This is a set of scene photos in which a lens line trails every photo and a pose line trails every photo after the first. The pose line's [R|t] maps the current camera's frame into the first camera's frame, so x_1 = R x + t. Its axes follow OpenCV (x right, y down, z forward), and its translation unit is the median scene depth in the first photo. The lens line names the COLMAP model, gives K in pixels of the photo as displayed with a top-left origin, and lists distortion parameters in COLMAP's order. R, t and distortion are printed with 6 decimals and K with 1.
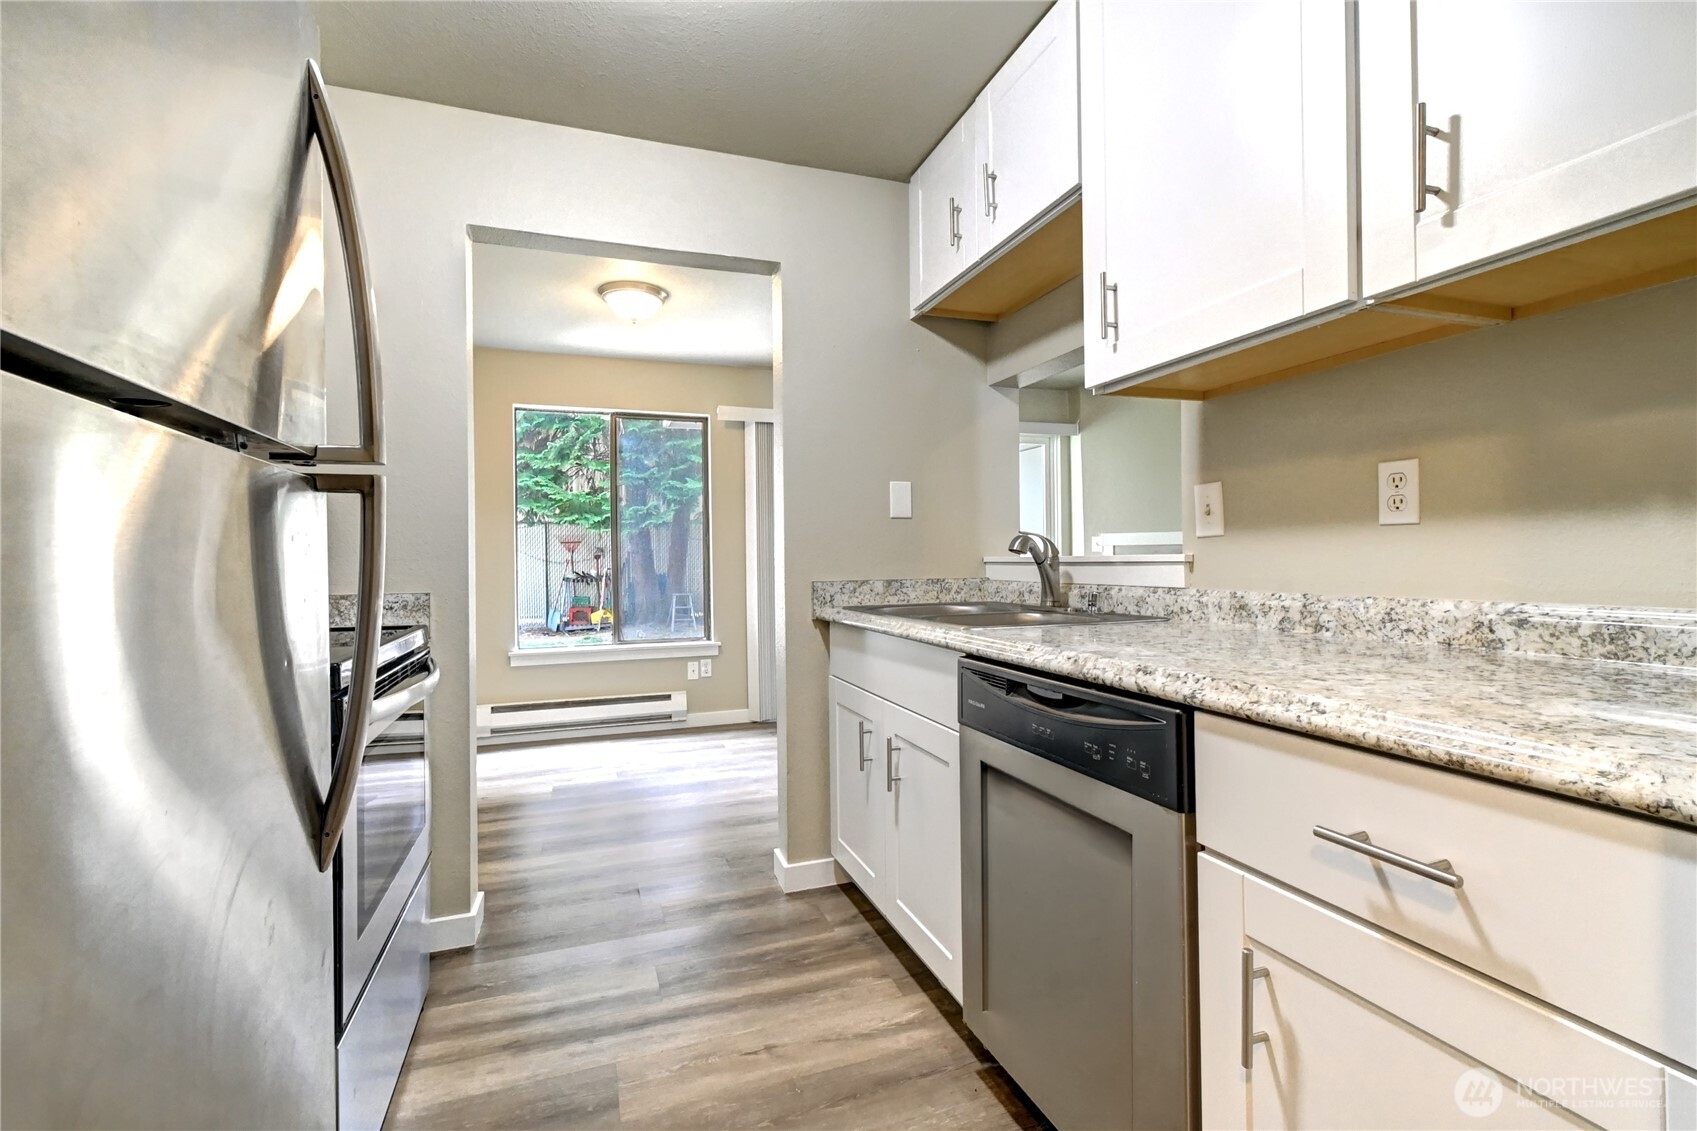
lens RADIAL K [[759.5, 0, 847.6], [0, 759.5, 549.8], [0, 0, 1]] dist [0.016483, -0.006283]
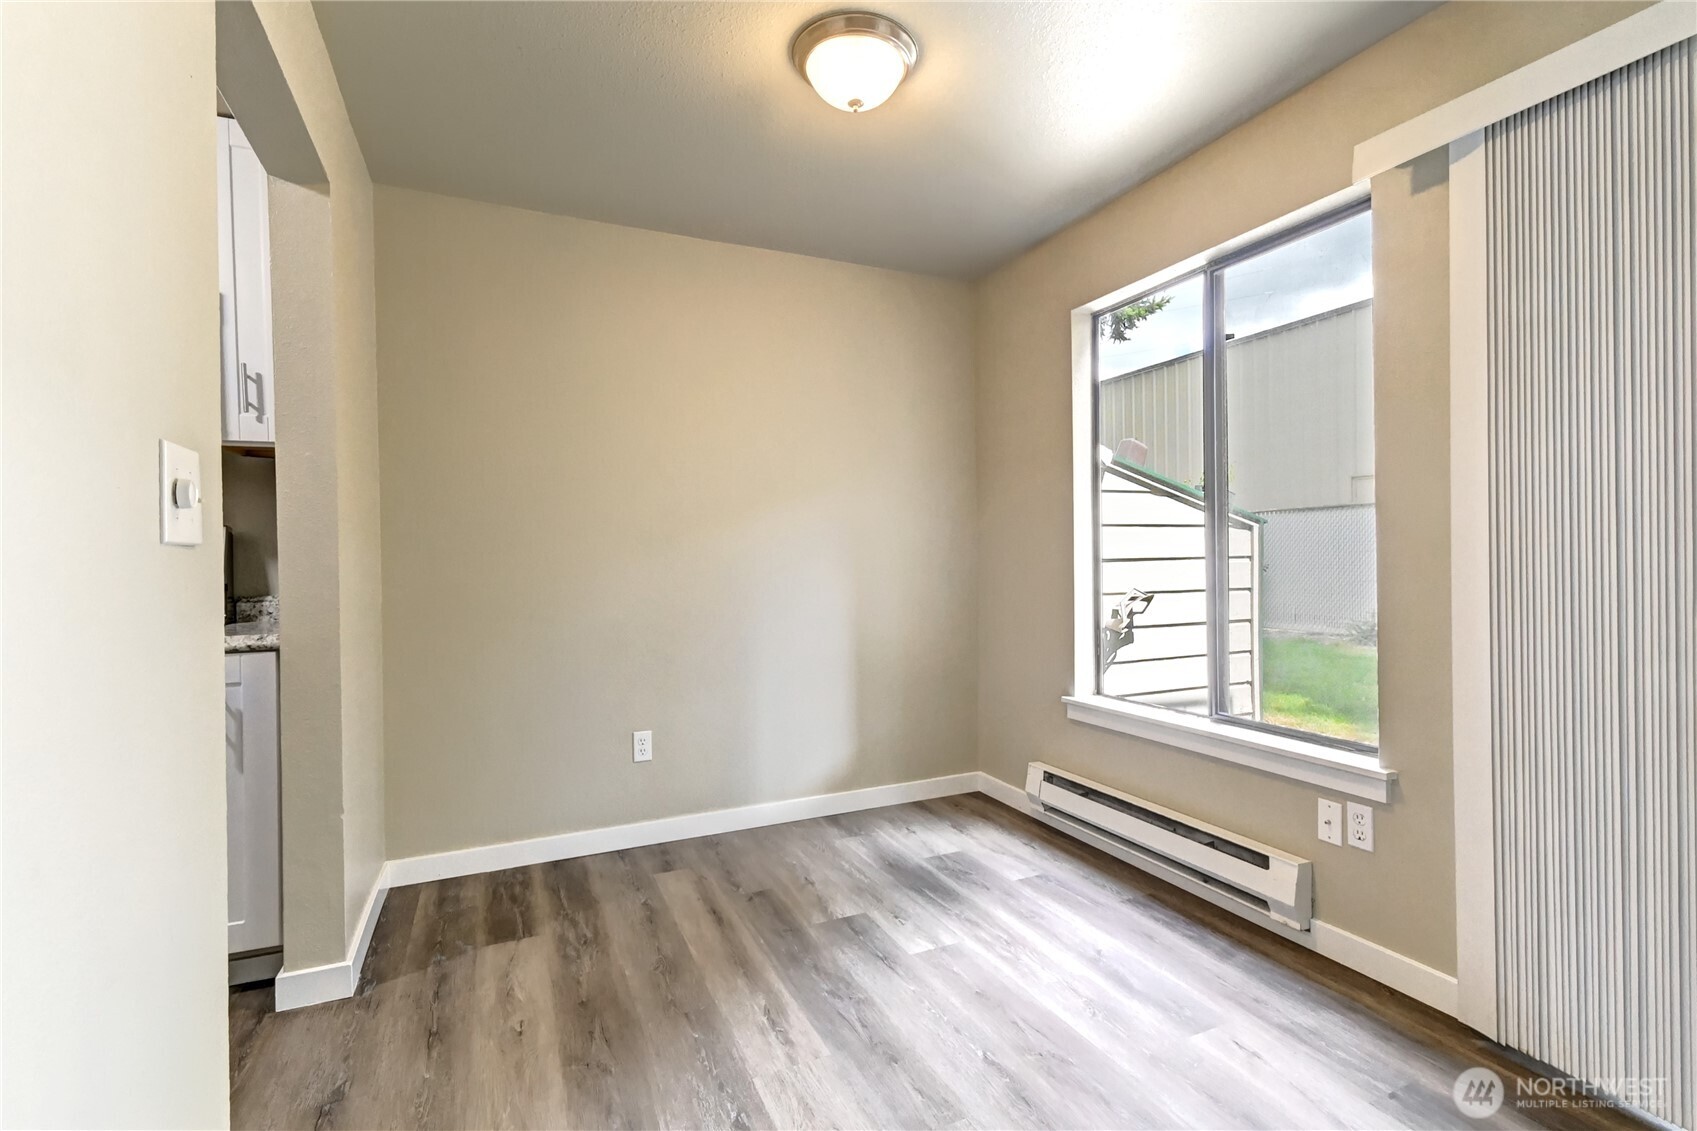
lens RADIAL K [[832.3, 0, 854.6], [0, 832.3, 562.5], [0, 0, 1]] dist [0.024424, -0.001509]
pose [[0.096761, 0.014927, -0.995196, 0.490174], [0.019828, 0.999660, 0.016922, 0.011080], [0.995110, -0.021370, 0.096432, 1.525356]]
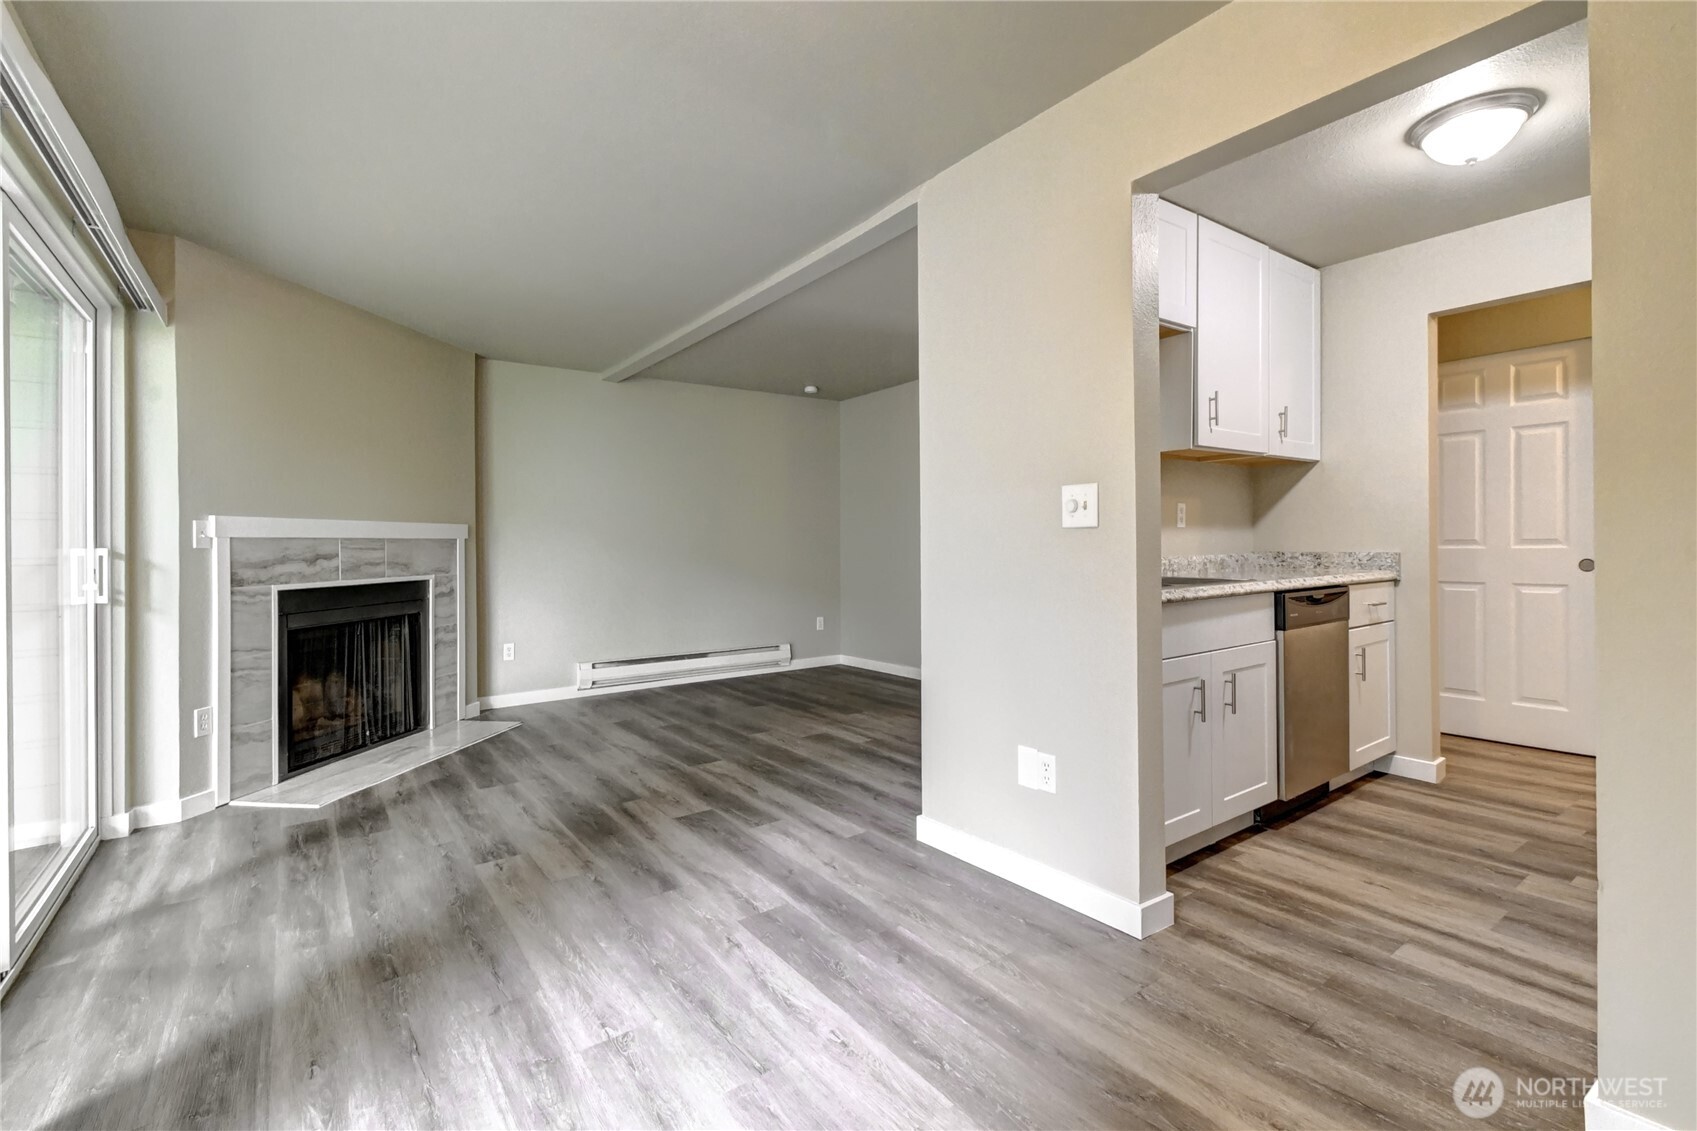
lens RADIAL K [[759.5, 0, 821.4], [0, 759.5, 561.6], [0, 0, 1]] dist [0.016483, -0.006283]
pose [[-0.258338, 0.000389, 0.966054, -0.906408], [0.011627, 0.999929, 0.002707, 0.036653], [-0.965985, 0.011932, -0.258324, 1.770984]]
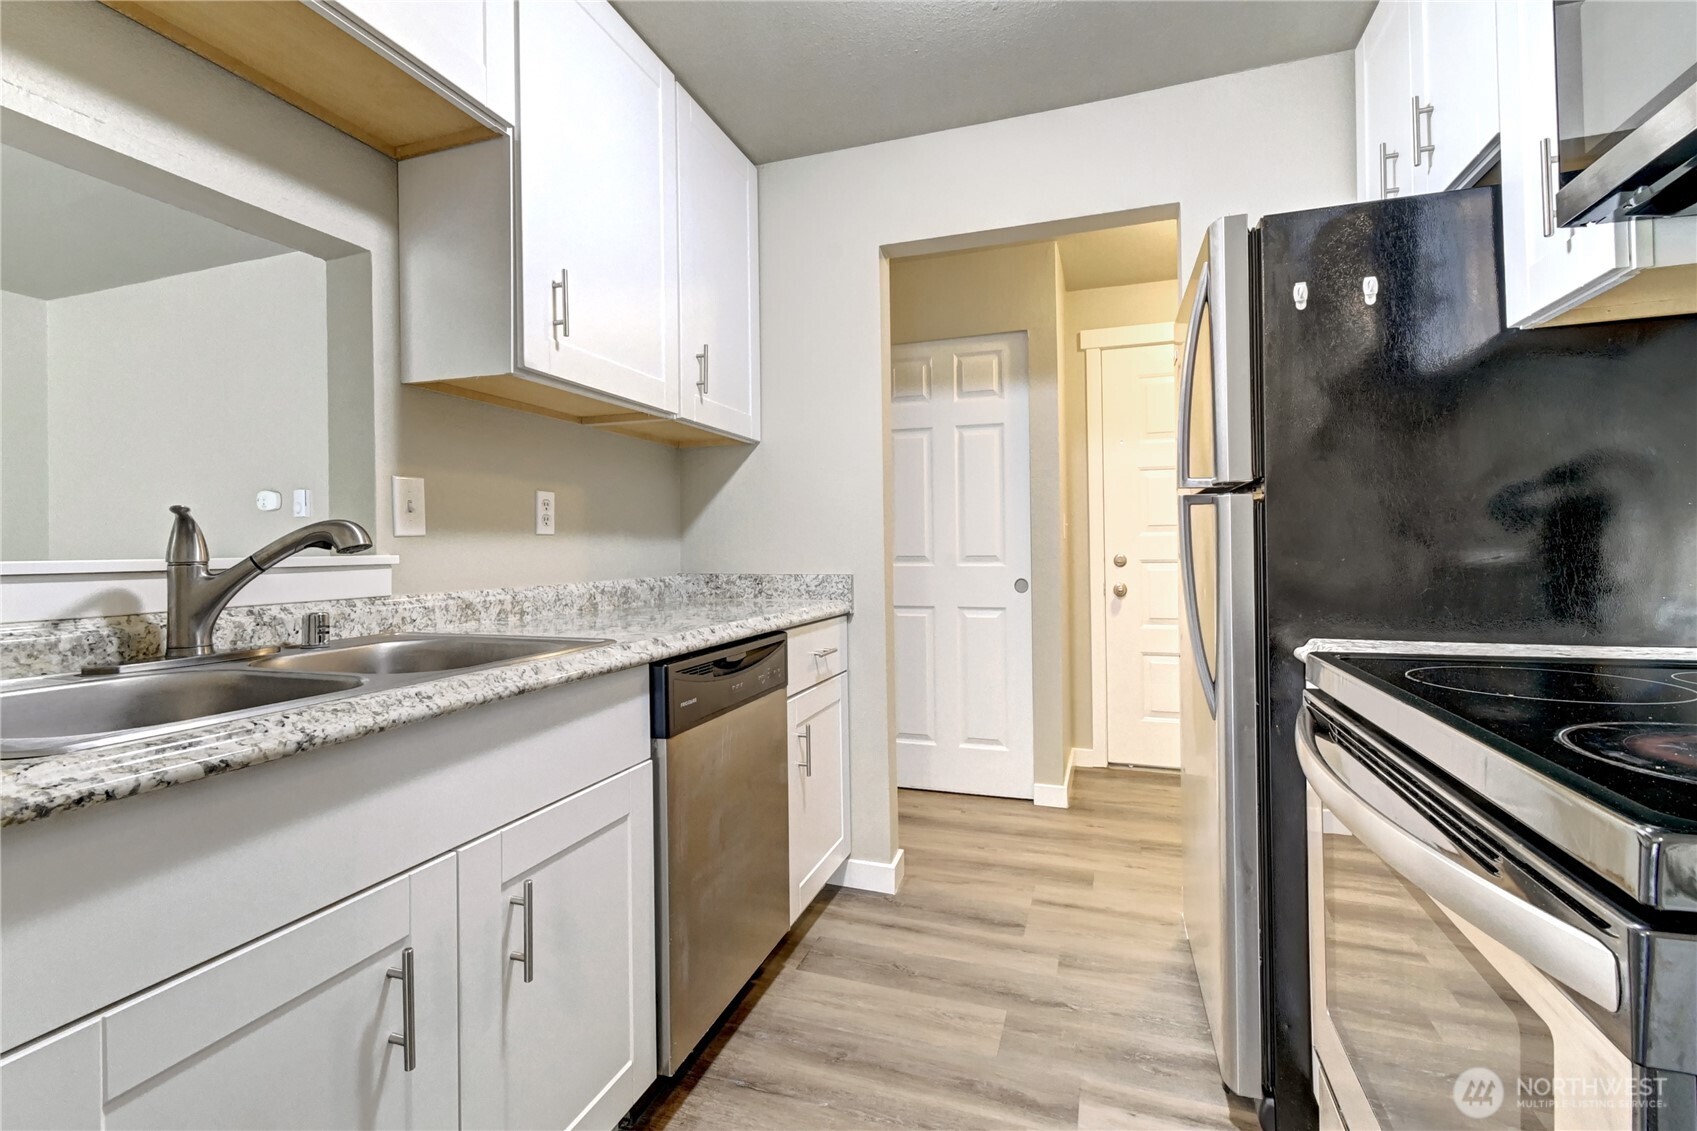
lens RADIAL K [[759.5, 0, 853.5], [0, 759.5, 551.6], [0, 0, 1]] dist [0.016483, -0.006283]
pose [[-0.781617, 0.022882, 0.623338, -0.404547], [0.017847, 0.999738, -0.014321, 0.018609], [-0.623503, -0.000069, -0.781821, 1.104523]]
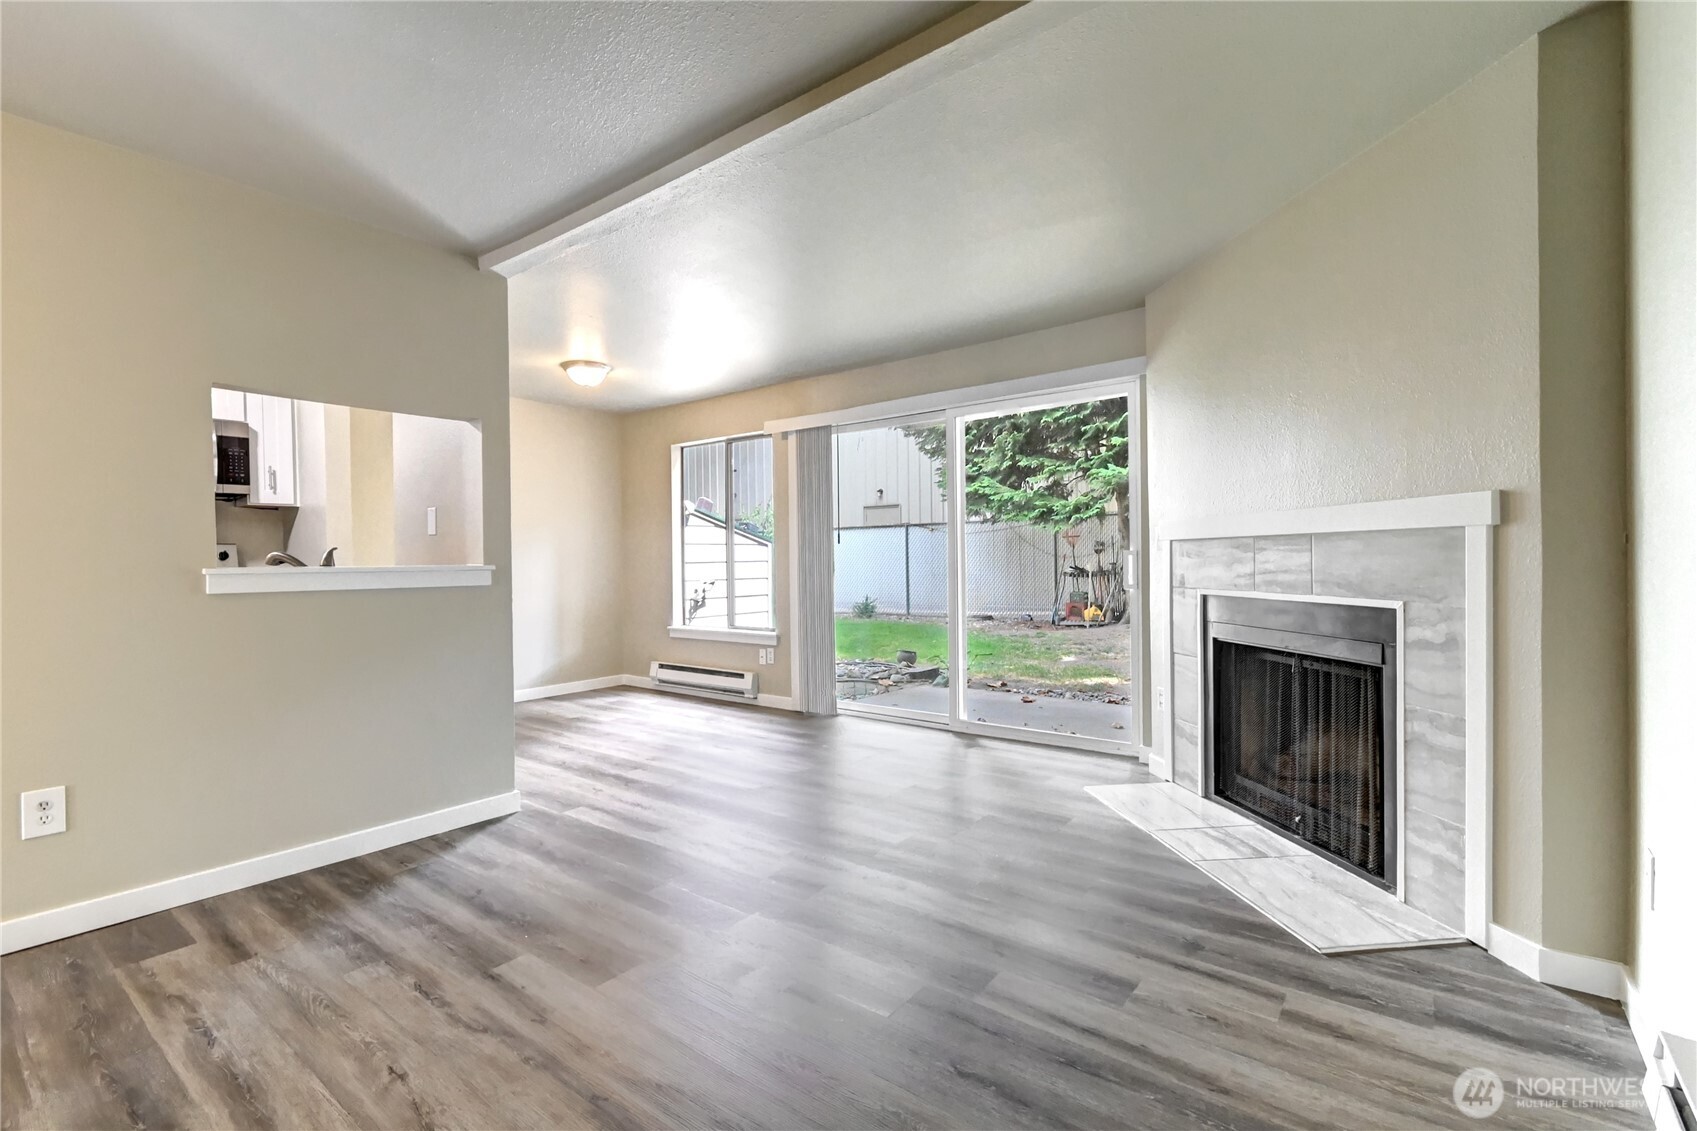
lens RADIAL K [[759.5, 0, 823.9], [0, 759.5, 568.0], [0, 0, 1]] dist [0.016483, -0.006283]
pose [[0.518774, 0.019017, -0.854700, 1.791741], [0.010954, 0.999523, 0.028888, -0.015775], [0.854841, -0.024349, 0.518318, 1.059480]]
